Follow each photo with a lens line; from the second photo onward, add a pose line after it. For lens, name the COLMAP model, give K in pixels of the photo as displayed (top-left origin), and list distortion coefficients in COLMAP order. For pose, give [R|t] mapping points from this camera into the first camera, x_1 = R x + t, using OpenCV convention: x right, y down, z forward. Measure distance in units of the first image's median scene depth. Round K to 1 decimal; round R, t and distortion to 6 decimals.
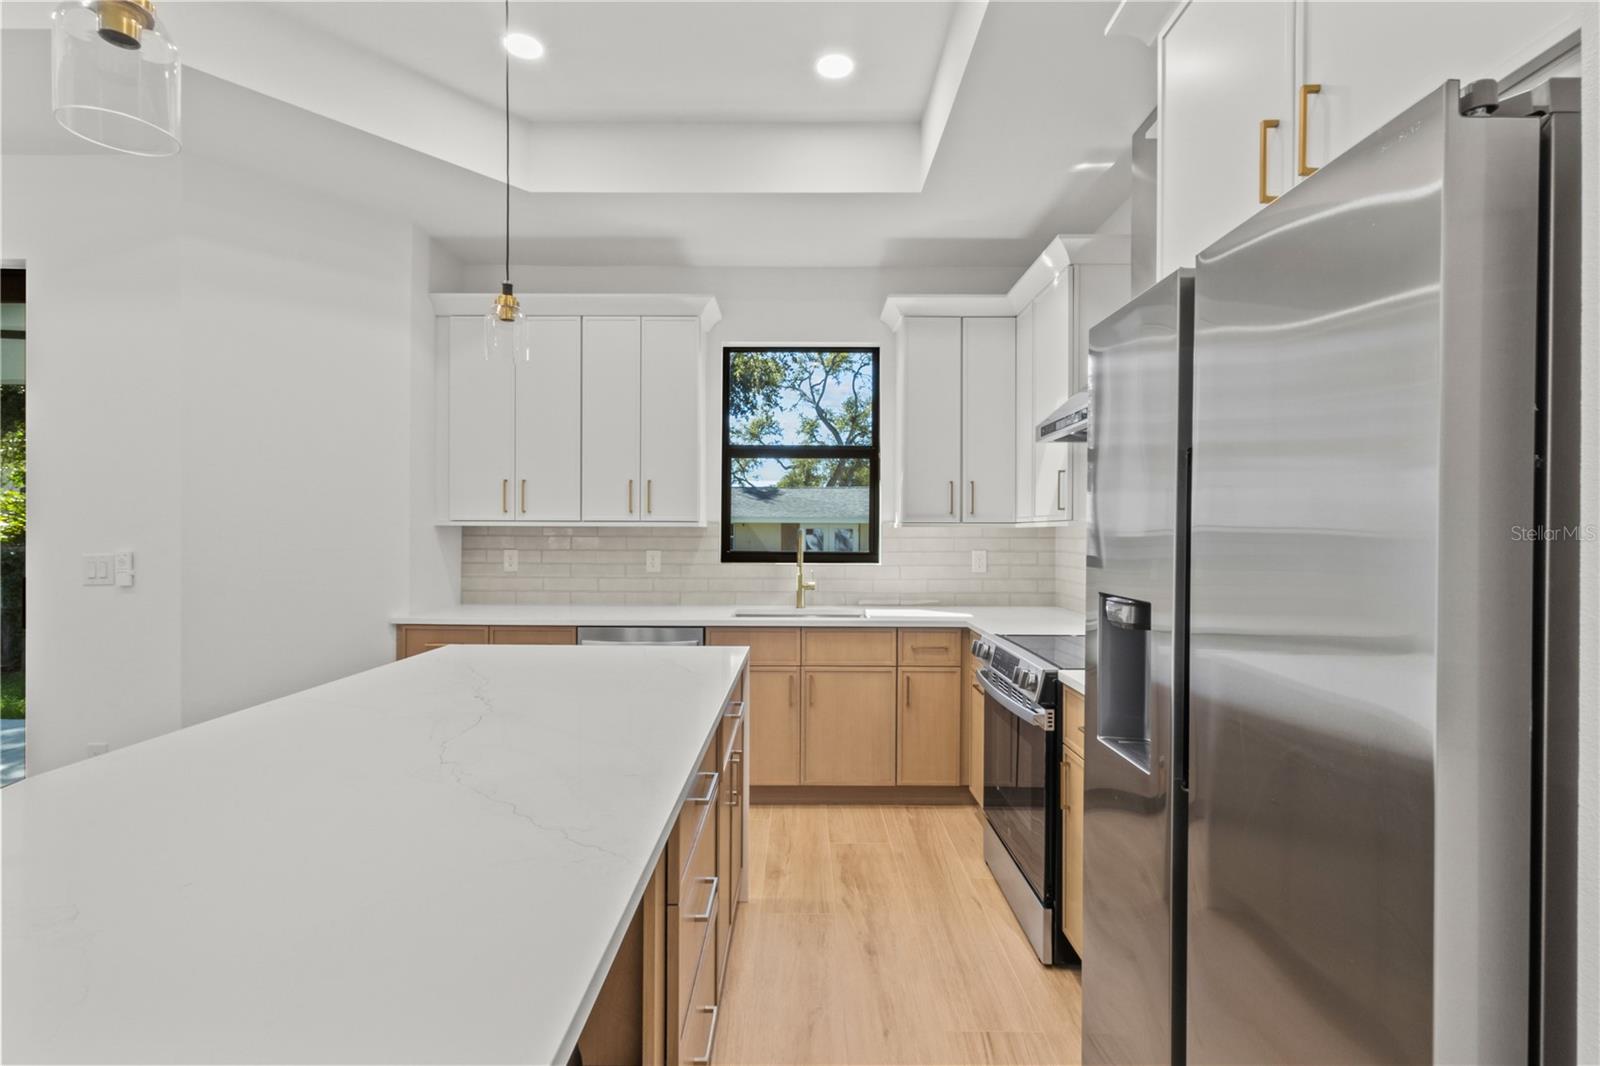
lens RADIAL K [[739.6, 0, 792.2], [0, 739.6, 541.8], [0, 0, 1]] dist [0.003489, 0.000876]
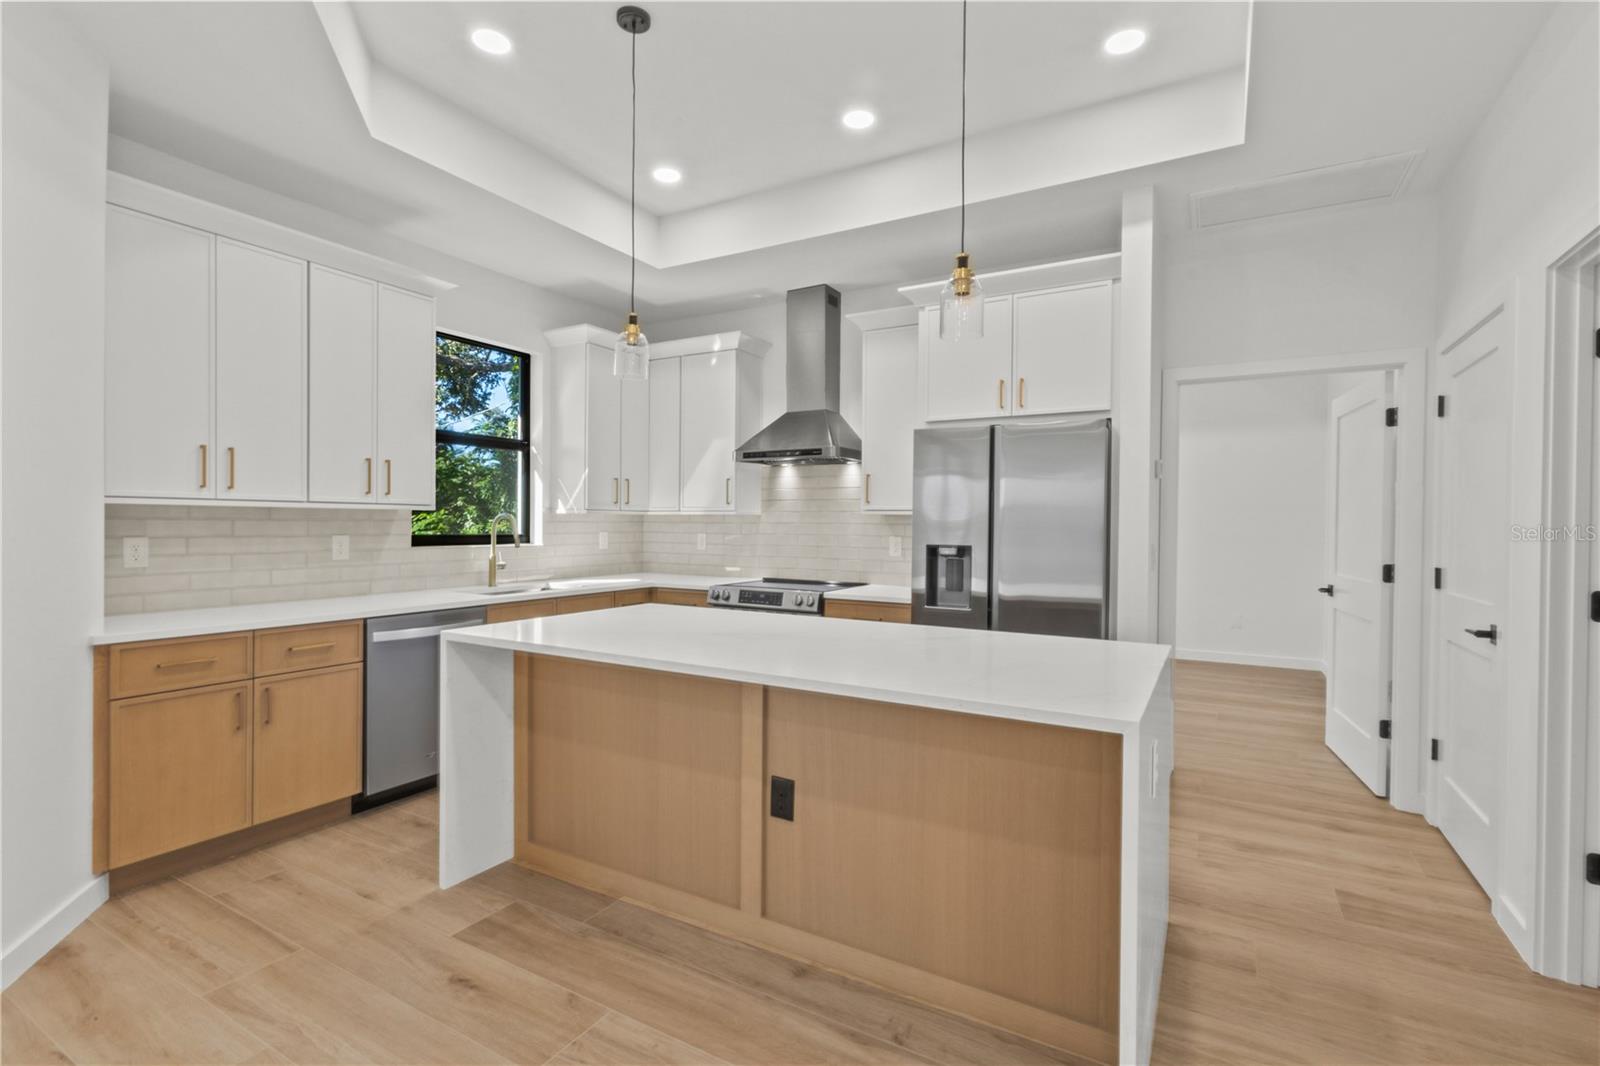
lens RADIAL K [[739.6, 0, 793.8], [0, 739.6, 532.7], [0, 0, 1]] dist [0.003489, 0.000876]
pose [[0.497420, -0.012138, 0.867425, -0.690537], [0.005946, 0.999926, 0.010582, 0.002145], [-0.867490, -0.000106, 0.497455, 0.082106]]
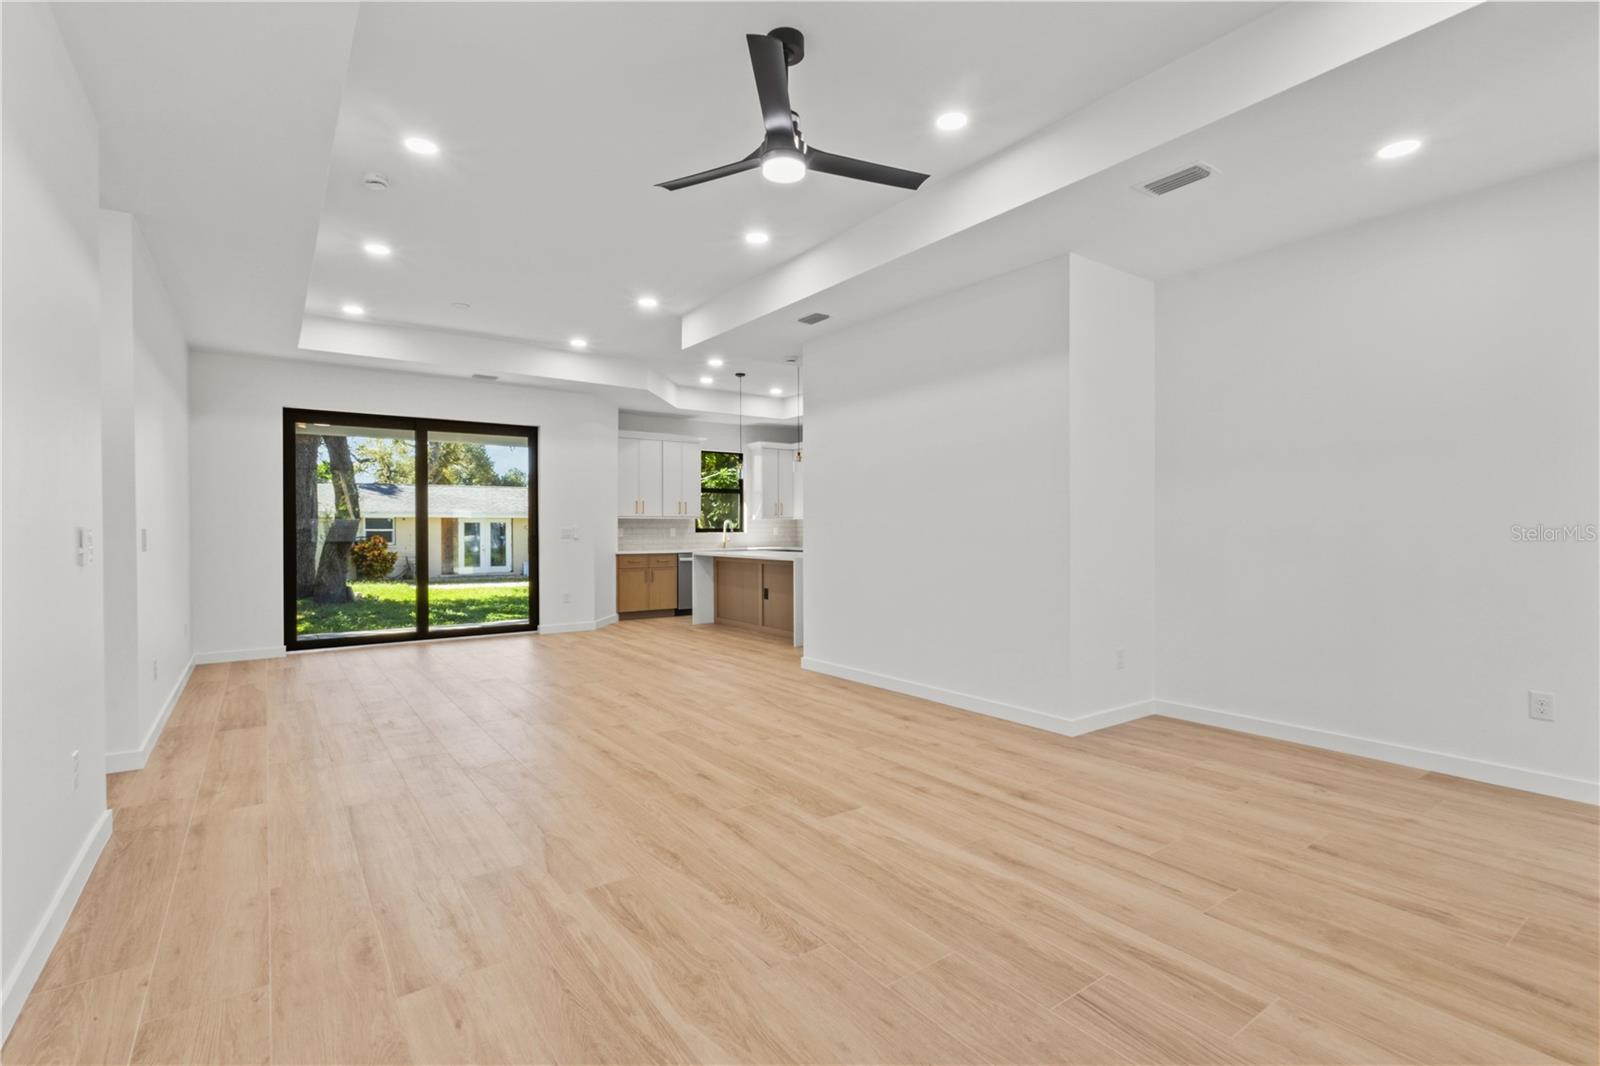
lens RADIAL K [[739.6, 0, 795.8], [0, 739.6, 535.7], [0, 0, 1]] dist [0.003489, 0.000876]
pose [[0.807017, -0.014256, 0.590356, -1.372678], [0.014916, 0.999882, 0.003754, 0.035034], [-0.590339, 0.005776, 0.807134, -1.351886]]
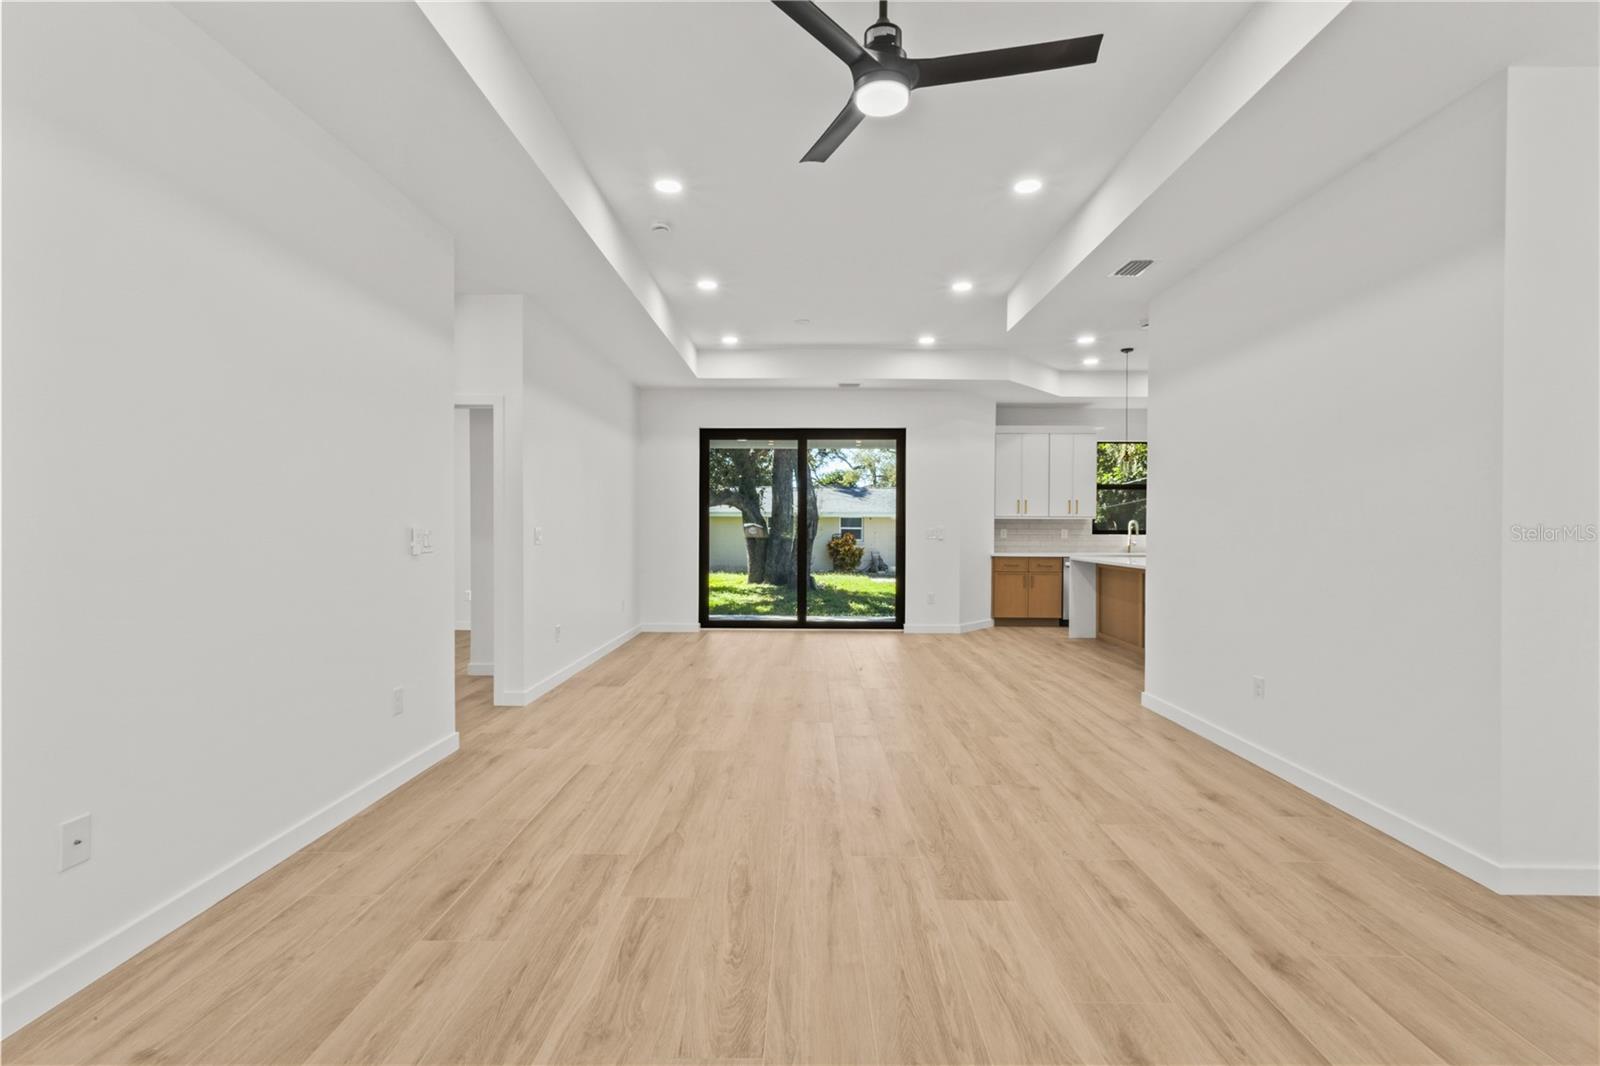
lens RADIAL K [[739.6, 0, 794.1], [0, 739.6, 526.1], [0, 0, 1]] dist [0.003489, 0.000876]
pose [[0.999965, -0.000660, -0.008376, -1.027916], [0.000547, 0.999909, -0.013454, 0.033033], [0.008384, 0.013449, 0.999874, -1.360210]]
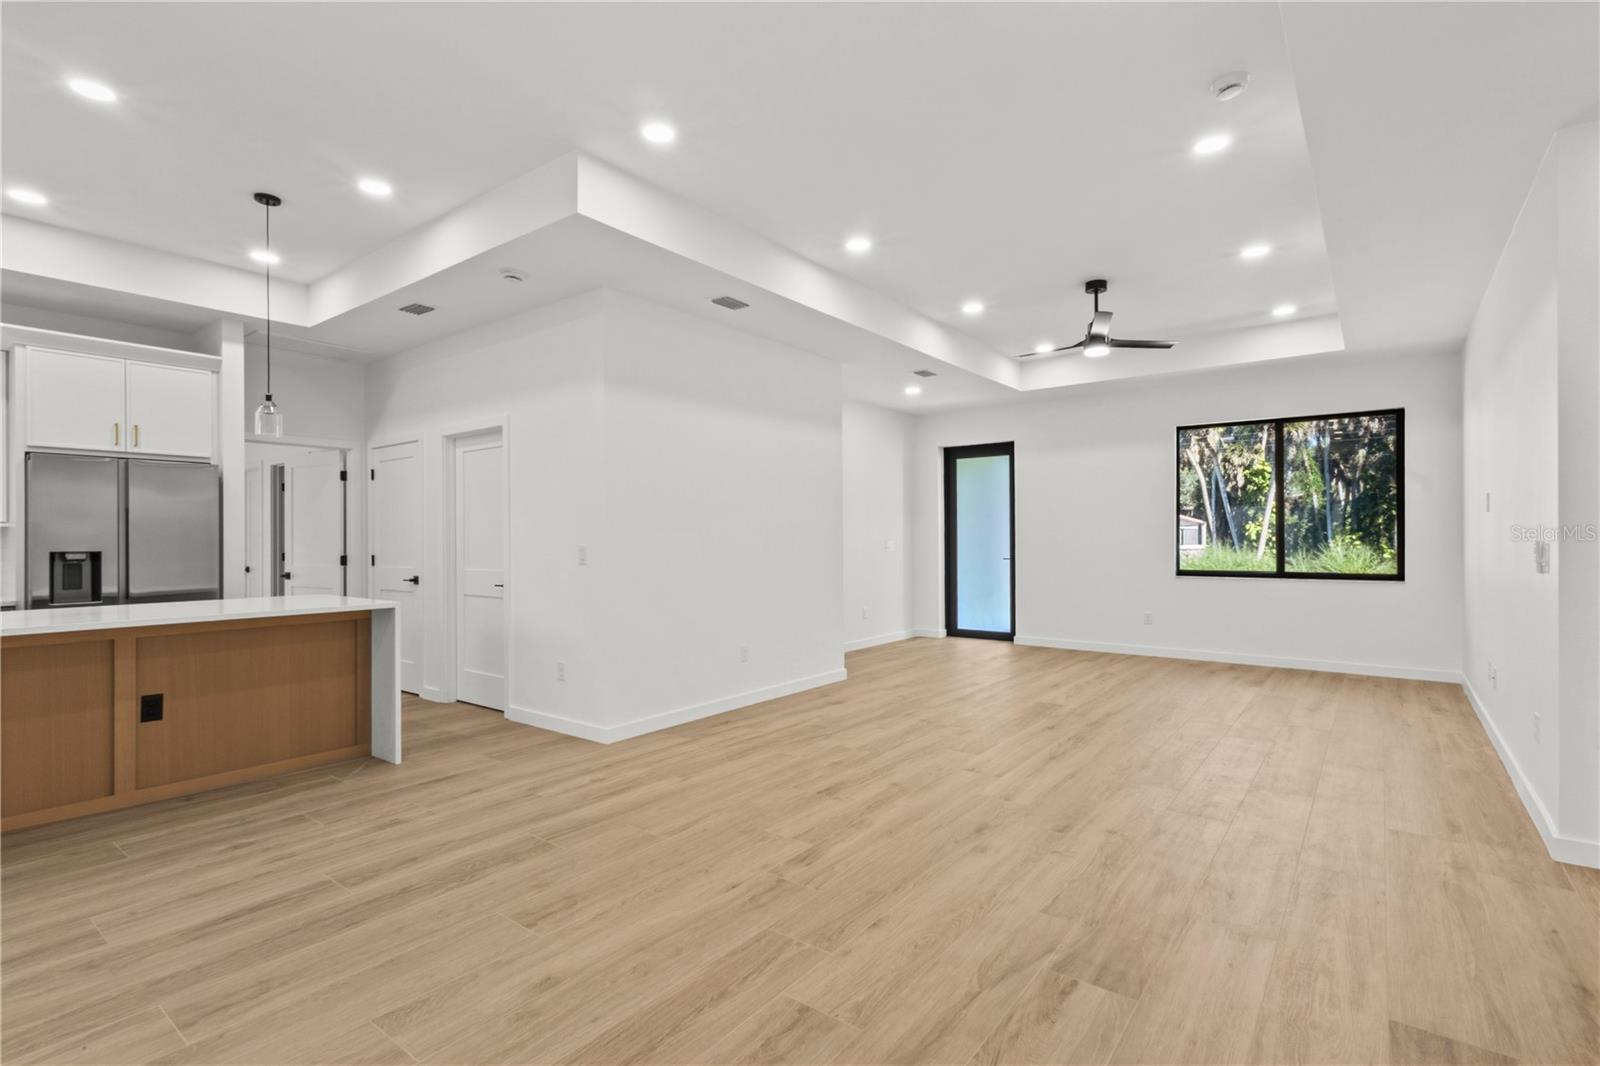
lens RADIAL K [[739.6, 0, 810.6], [0, 739.6, 540.6], [0, 0, 1]] dist [0.003489, 0.000876]
pose [[-0.801203, -0.002050, 0.598389, -1.345840], [0.008208, 0.999862, 0.014415, 0.003629], [-0.598336, 0.016461, -0.801076, 0.587074]]
